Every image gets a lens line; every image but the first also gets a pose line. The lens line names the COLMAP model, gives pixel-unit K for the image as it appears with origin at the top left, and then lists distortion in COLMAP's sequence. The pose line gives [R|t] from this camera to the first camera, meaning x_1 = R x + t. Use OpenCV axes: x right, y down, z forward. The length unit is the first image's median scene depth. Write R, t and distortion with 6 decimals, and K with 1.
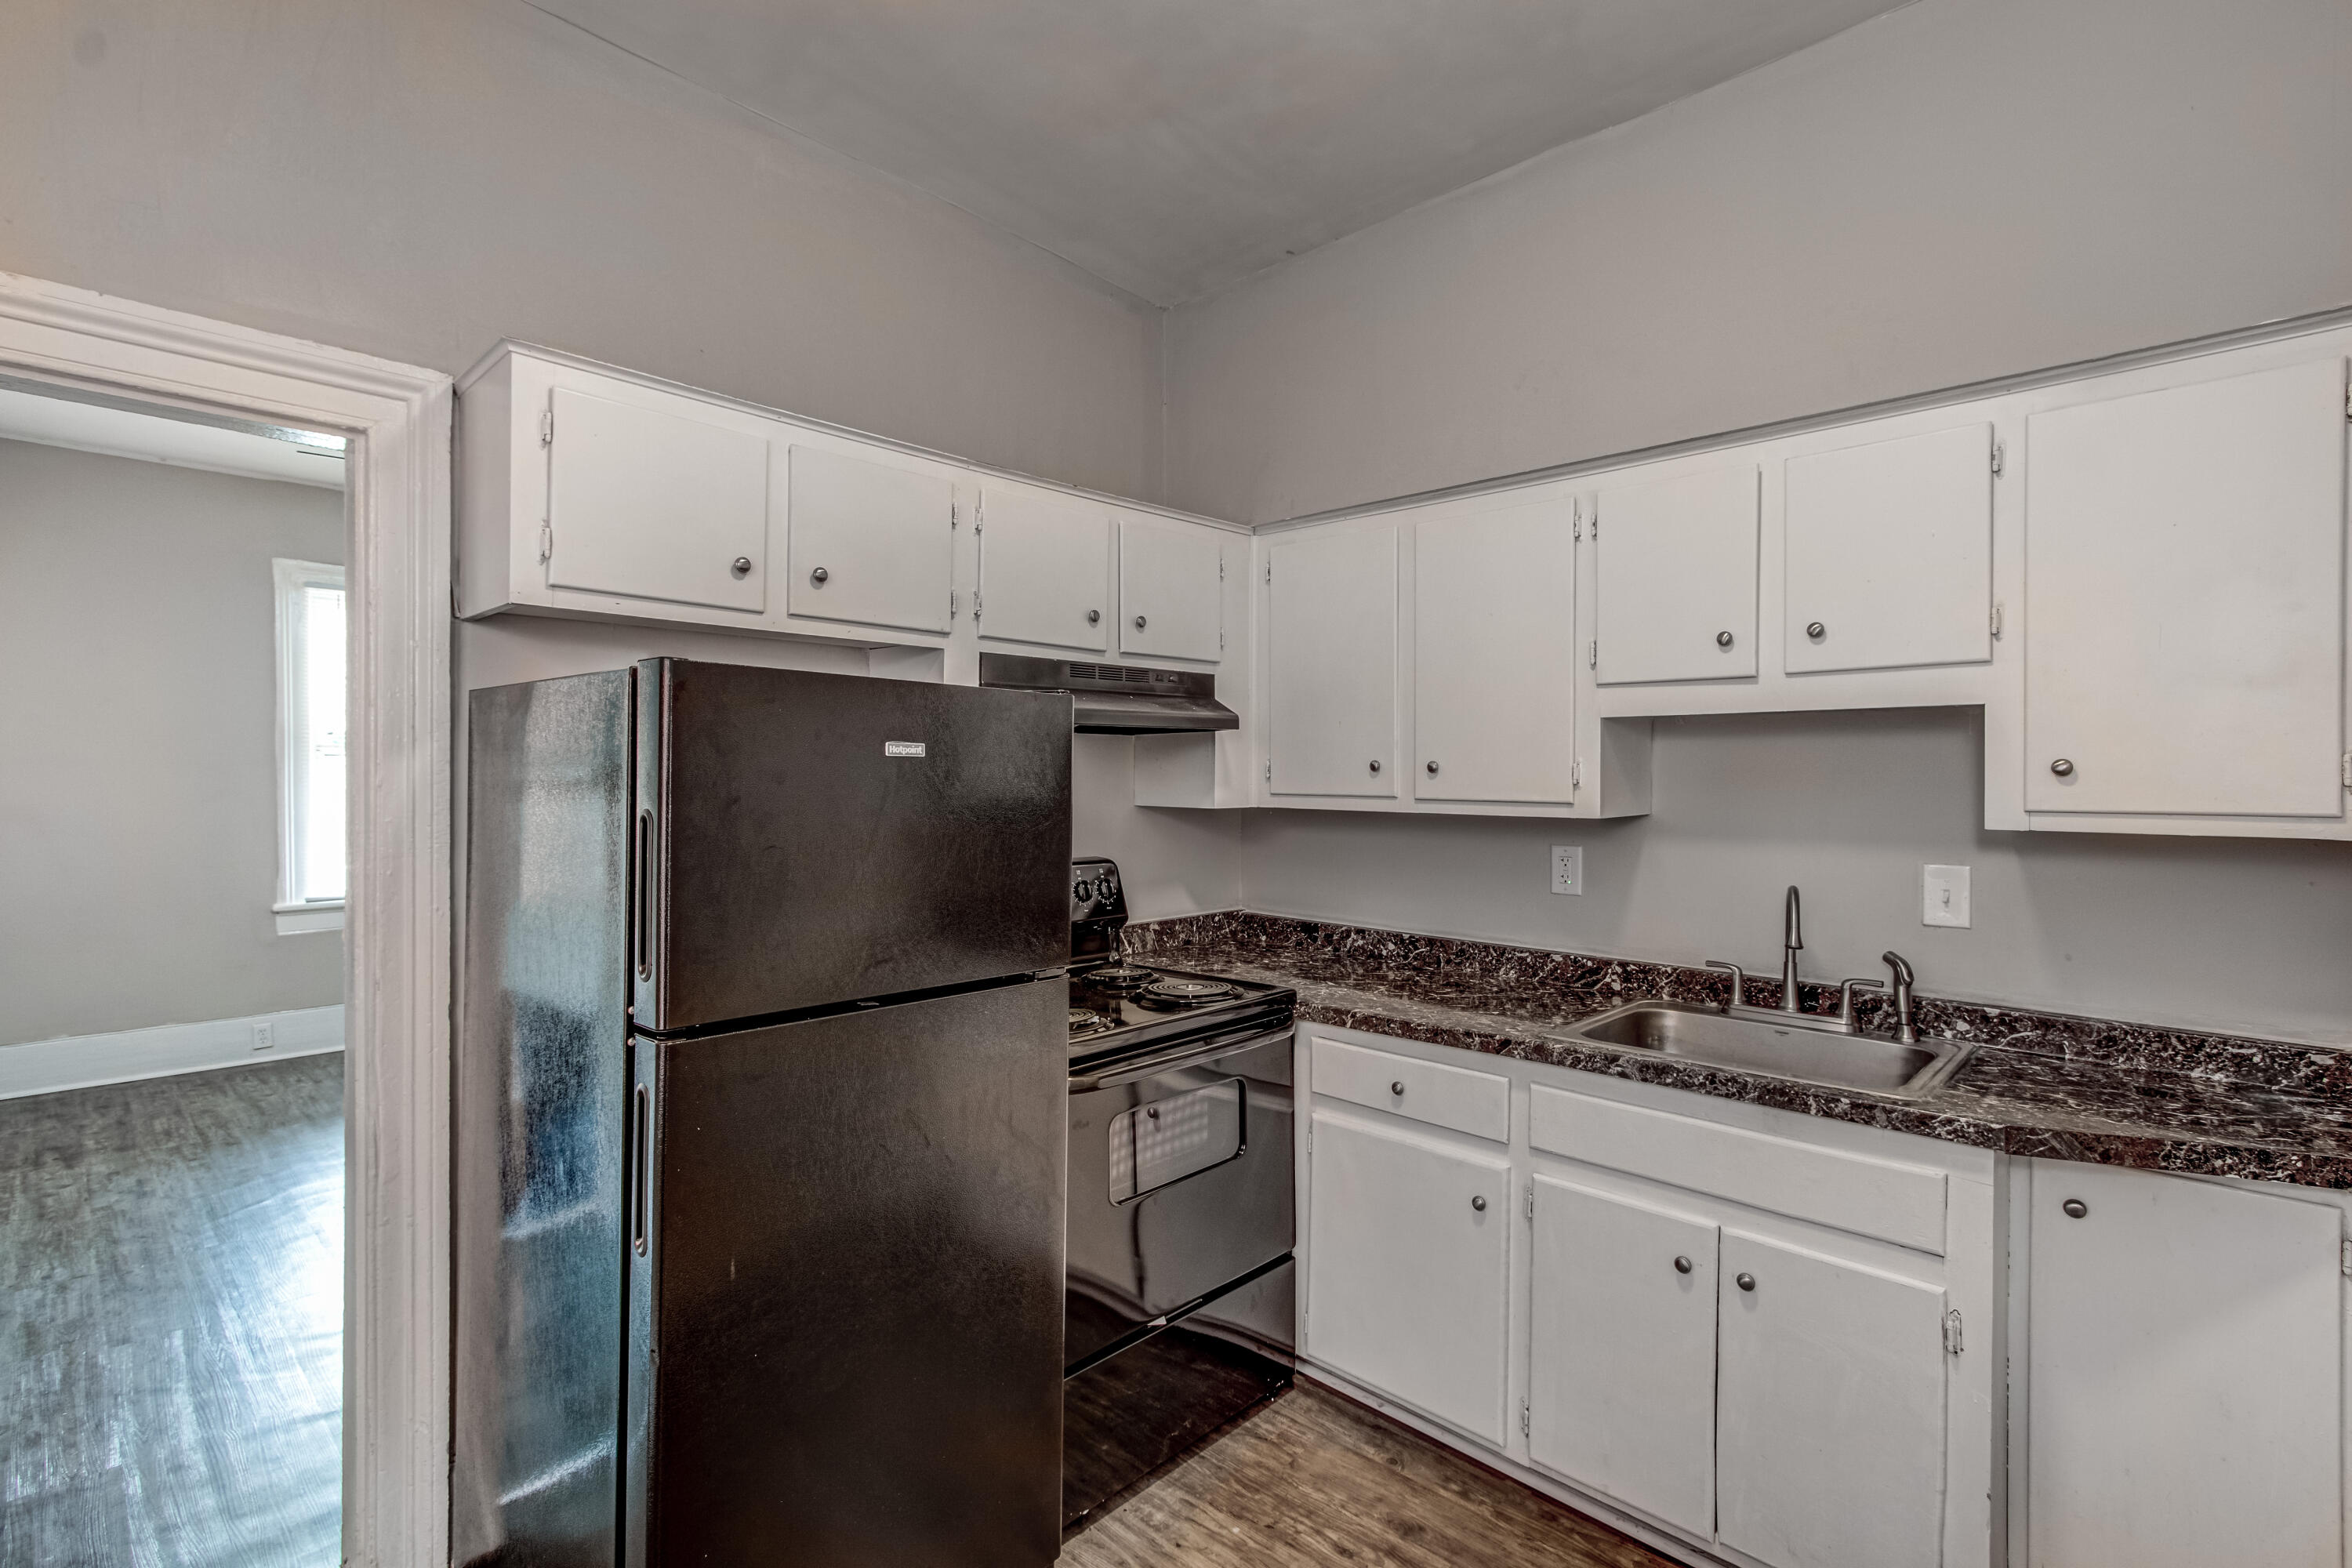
lens RADIAL K [[1078.9, 0, 1173.2], [0, 1078.9, 771.3], [0, 0, 1]] dist [0.004560, 0.001531]
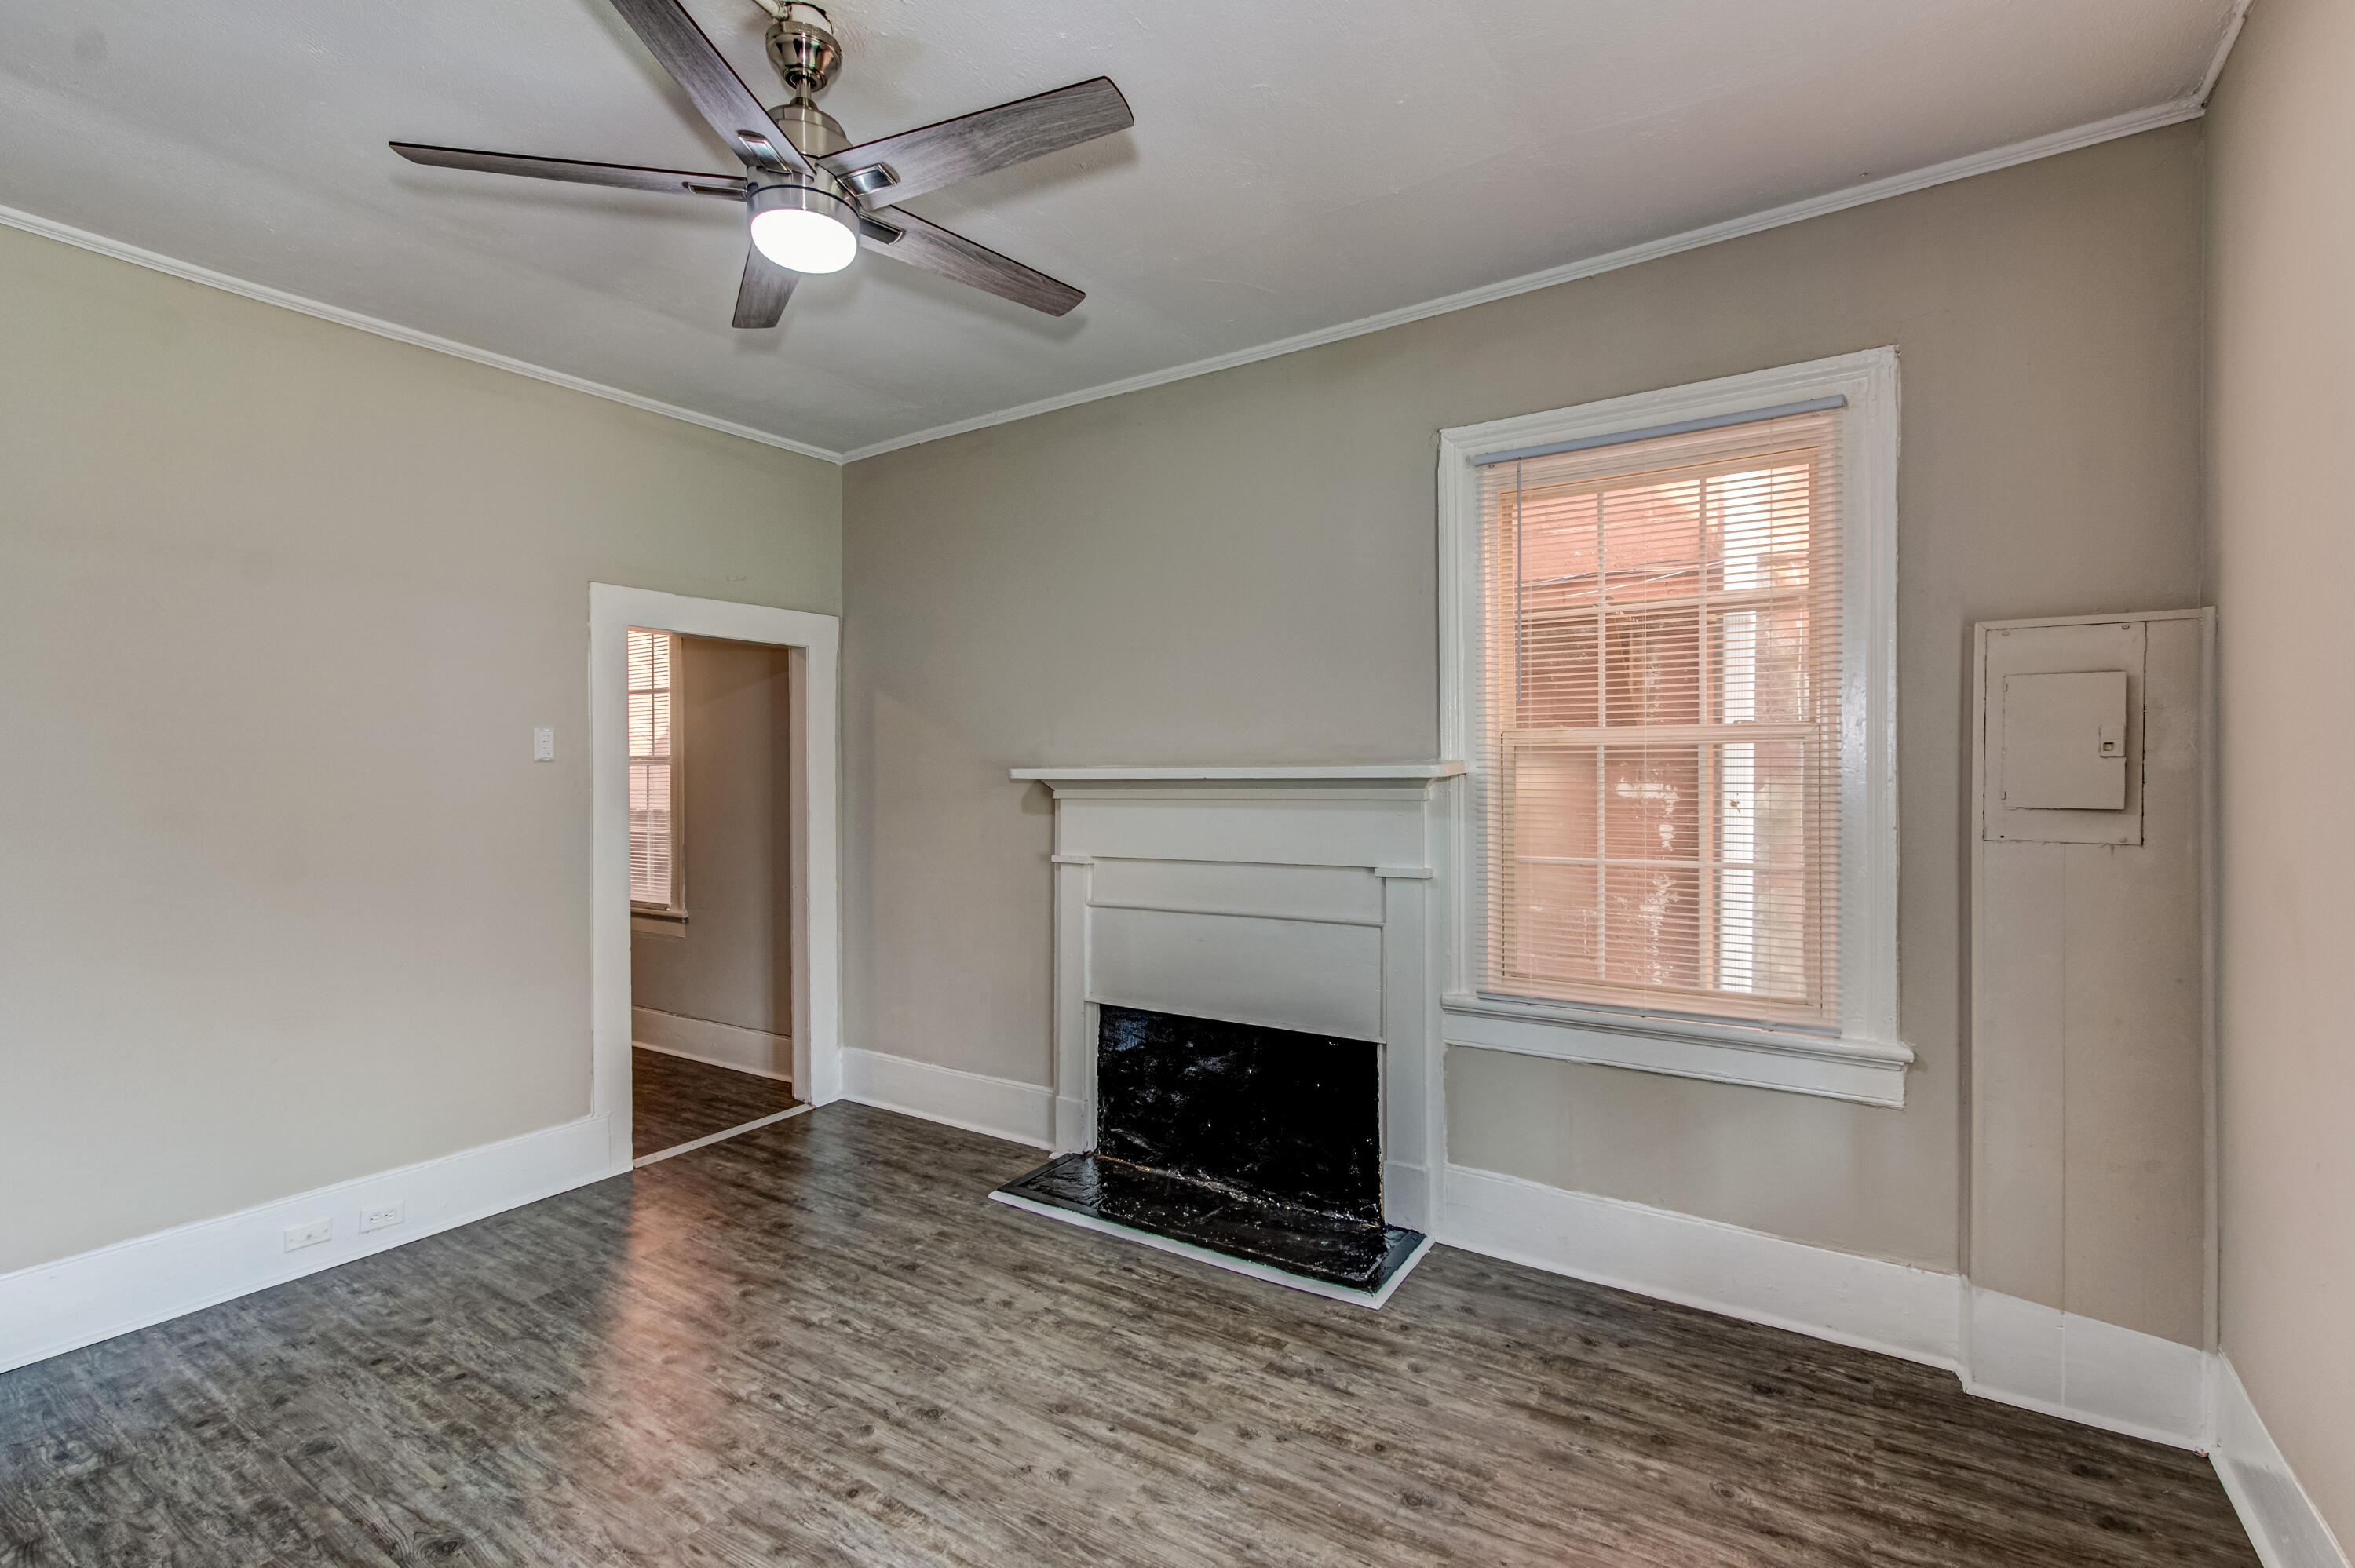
lens RADIAL K [[1080.1, 0, 1159.4], [0, 1080.1, 781.0], [0, 0, 1]] dist [0.004560, 0.001531]
pose [[-0.987271, -0.002246, -0.159034, -0.705737], [-0.002923, 0.999988, 0.004029, 0.003322], [0.159023, 0.004442, -0.987265, 1.564968]]
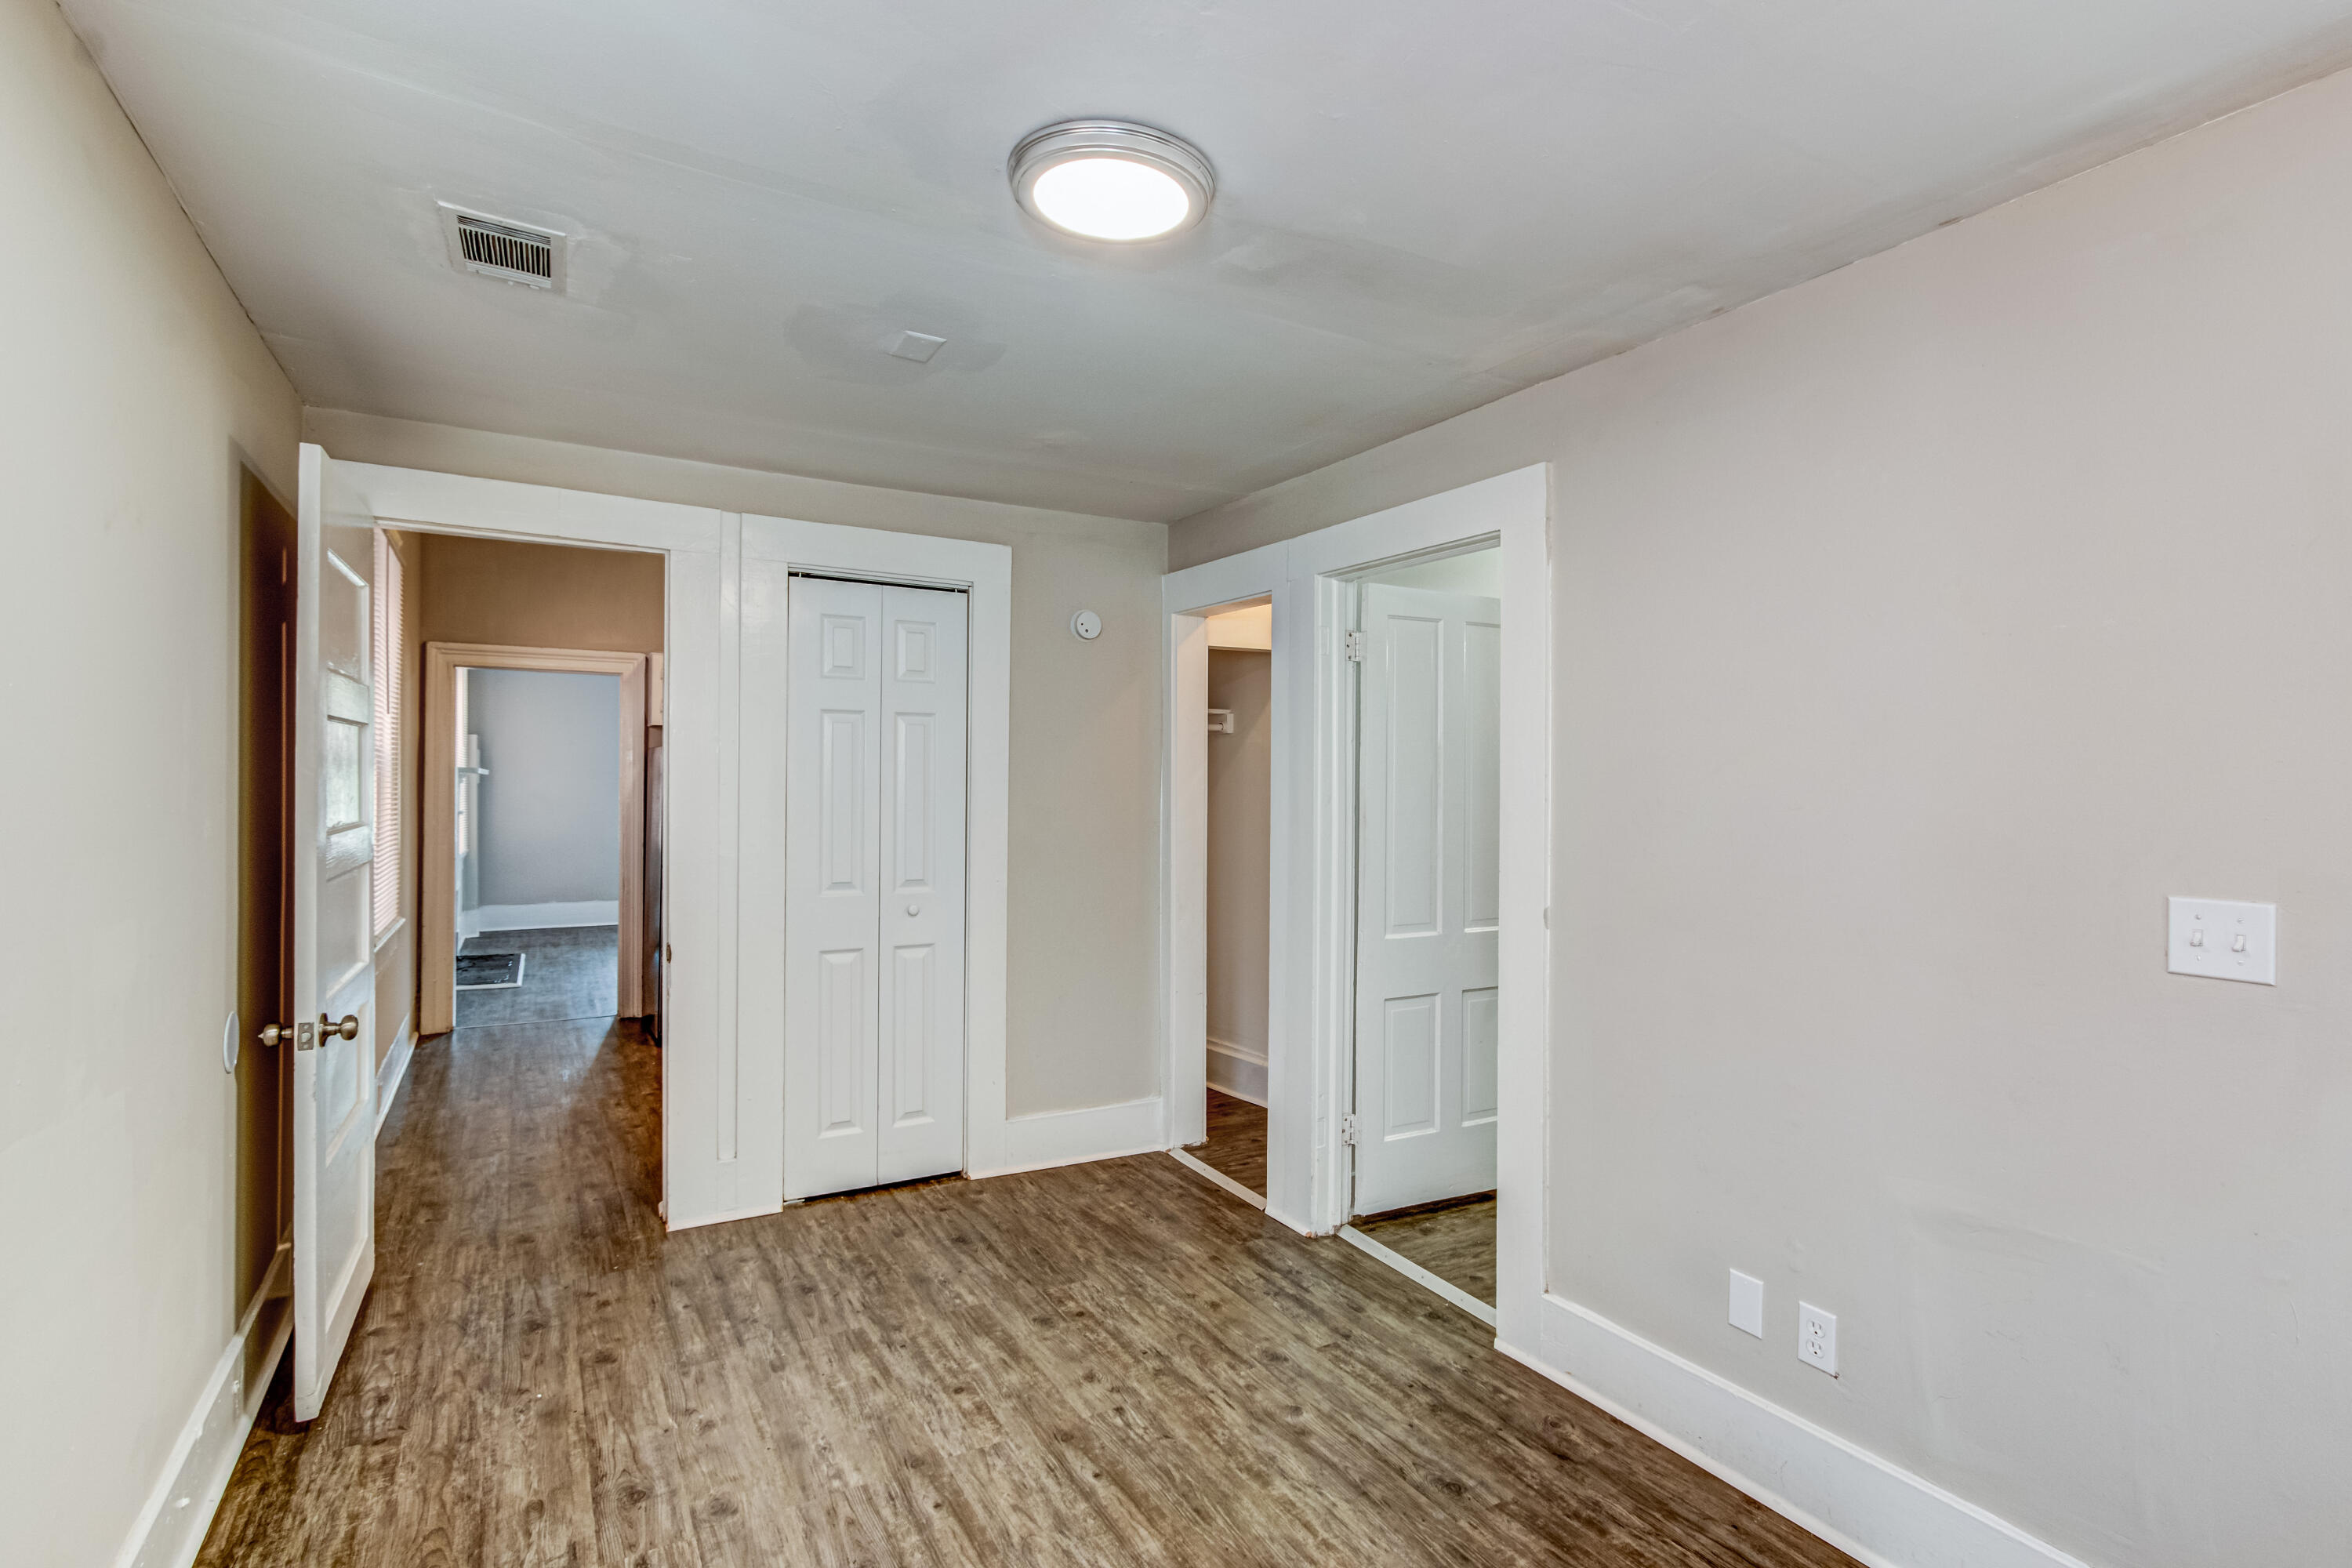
lens RADIAL K [[1078.9, 0, 1158.7], [0, 1078.9, 778.7], [0, 0, 1]] dist [0.004560, 0.001531]
pose [[0.958509, -0.001573, -0.285057, 0.854423], [0.001299, 0.999998, -0.001149, 0.007769], [0.285058, 0.000731, 0.958510, -0.822683]]
